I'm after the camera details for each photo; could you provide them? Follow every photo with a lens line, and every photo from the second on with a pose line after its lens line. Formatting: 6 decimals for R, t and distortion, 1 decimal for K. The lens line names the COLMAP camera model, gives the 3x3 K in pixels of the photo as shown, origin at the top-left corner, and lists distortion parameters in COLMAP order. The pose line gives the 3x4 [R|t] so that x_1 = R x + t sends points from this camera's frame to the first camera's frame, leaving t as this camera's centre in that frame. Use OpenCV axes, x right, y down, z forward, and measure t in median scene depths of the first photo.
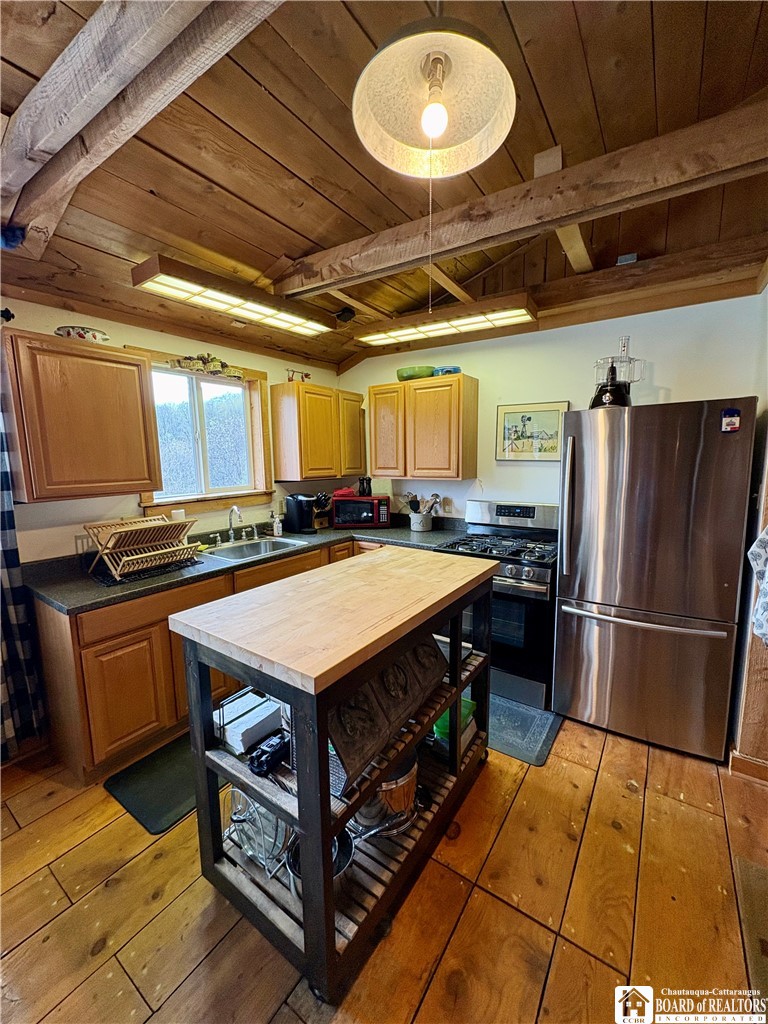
lens RADIAL K [[405.1, 0, 387.9], [0, 405.1, 512.6], [0, 0, 1]] dist [0.002393, -0.000835]
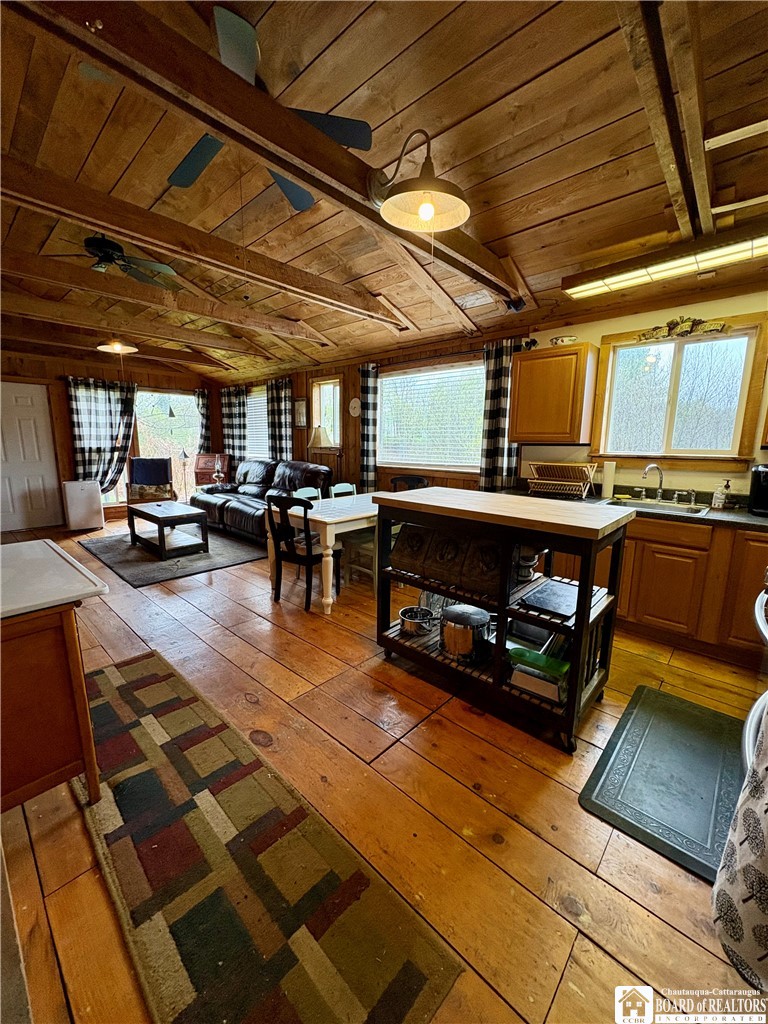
lens RADIAL K [[405.1, 0, 383.8], [0, 405.1, 511.4], [0, 0, 1]] dist [0.002393, -0.000835]
pose [[-0.129564, 0.187646, -0.973654, 0.755067], [-0.144095, 0.967944, 0.205720, -0.013171], [0.981045, 0.166952, -0.098372, 0.433674]]
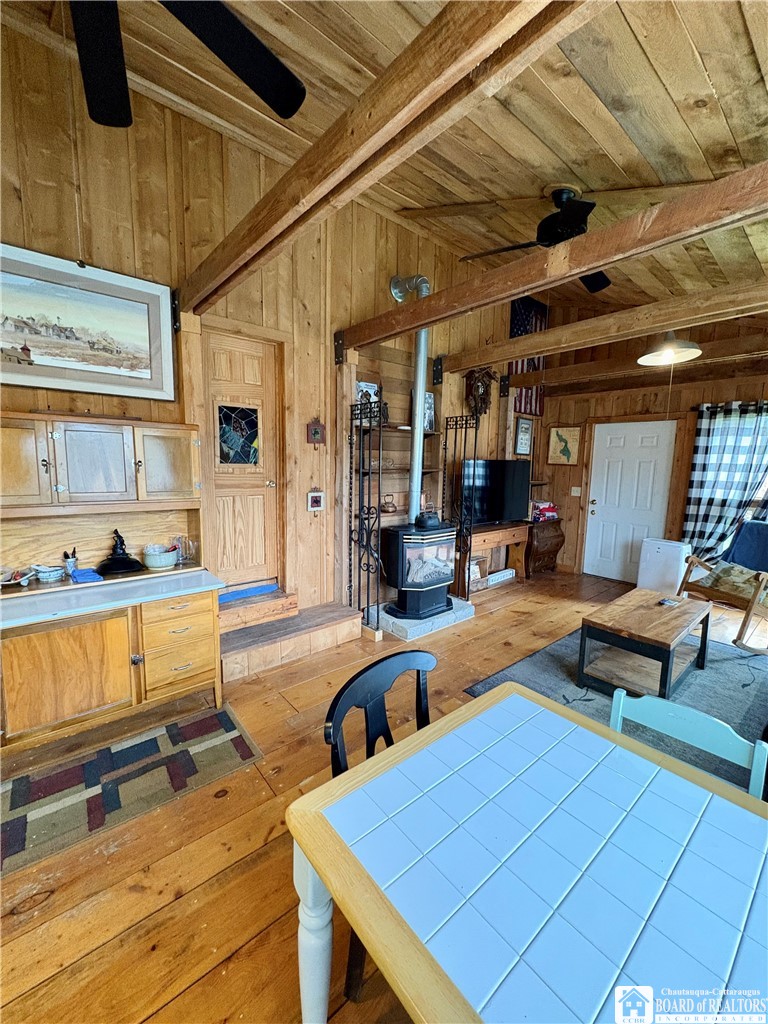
lens RADIAL K [[405.1, 0, 383.5], [0, 405.1, 510.7], [0, 0, 1]] dist [0.002393, -0.000835]
pose [[-0.966992, -0.036064, 0.252244, -0.428832], [0.030166, 0.966769, 0.253865, -0.060615], [-0.253017, 0.253095, -0.933770, 0.406106]]
